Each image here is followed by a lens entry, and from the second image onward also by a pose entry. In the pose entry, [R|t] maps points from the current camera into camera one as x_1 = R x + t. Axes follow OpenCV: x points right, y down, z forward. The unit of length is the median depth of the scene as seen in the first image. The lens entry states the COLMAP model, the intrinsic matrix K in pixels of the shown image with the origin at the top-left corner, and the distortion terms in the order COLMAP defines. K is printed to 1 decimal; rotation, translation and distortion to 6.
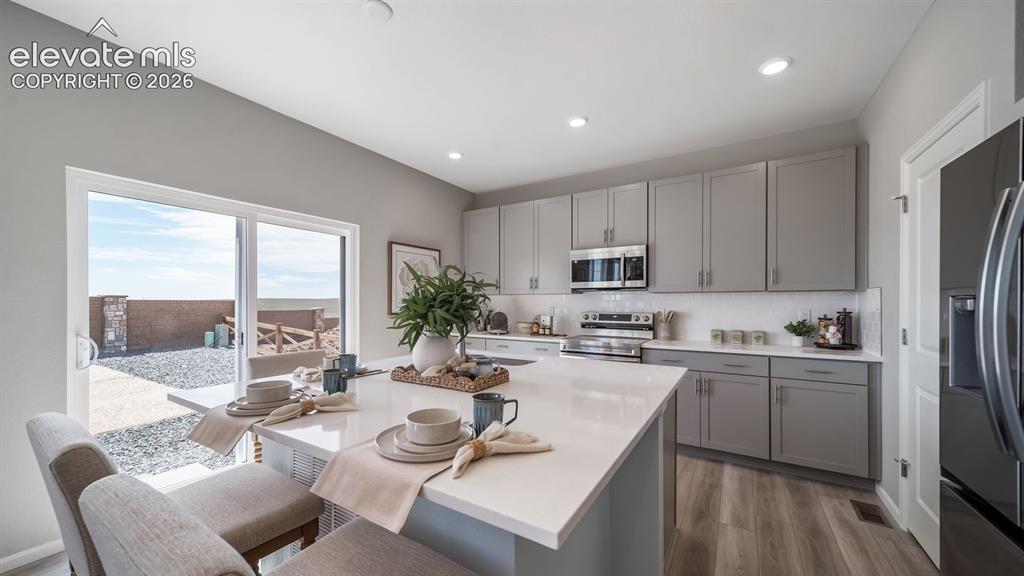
lens RADIAL K [[364.7, 0, 500.8], [0, 364.7, 301.9], [0, 0, 1]] dist [0.017378, -0.000103]
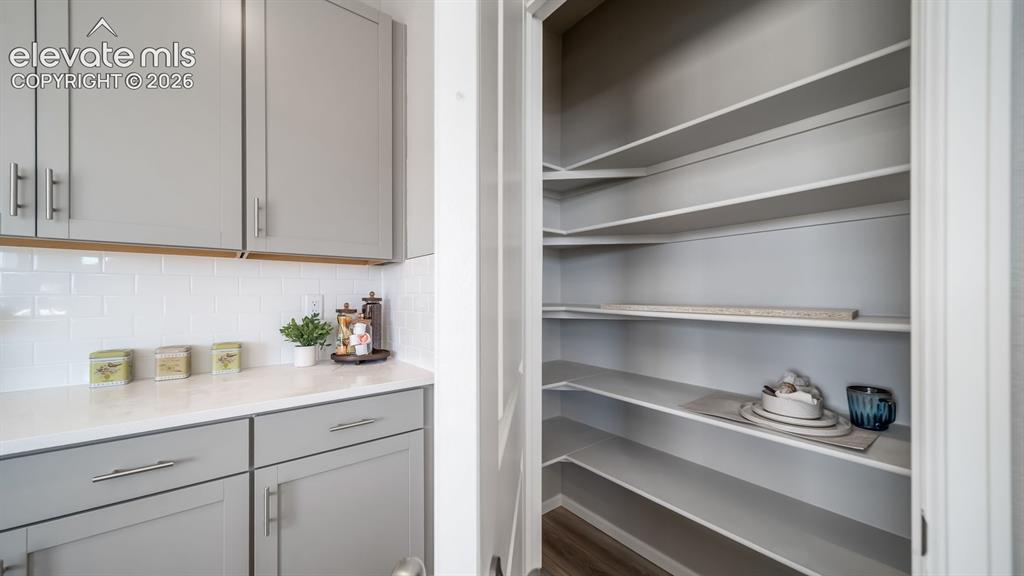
lens RADIAL K [[364.7, 0, 500.8], [0, 364.7, 301.9], [0, 0, 1]] dist [0.017378, -0.000103]
pose [[0.336654, -0.010467, 0.941570, 0.419613], [-0.004212, 0.999911, 0.012621, 0.023483], [-0.941619, -0.008215, 0.336580, 0.575634]]
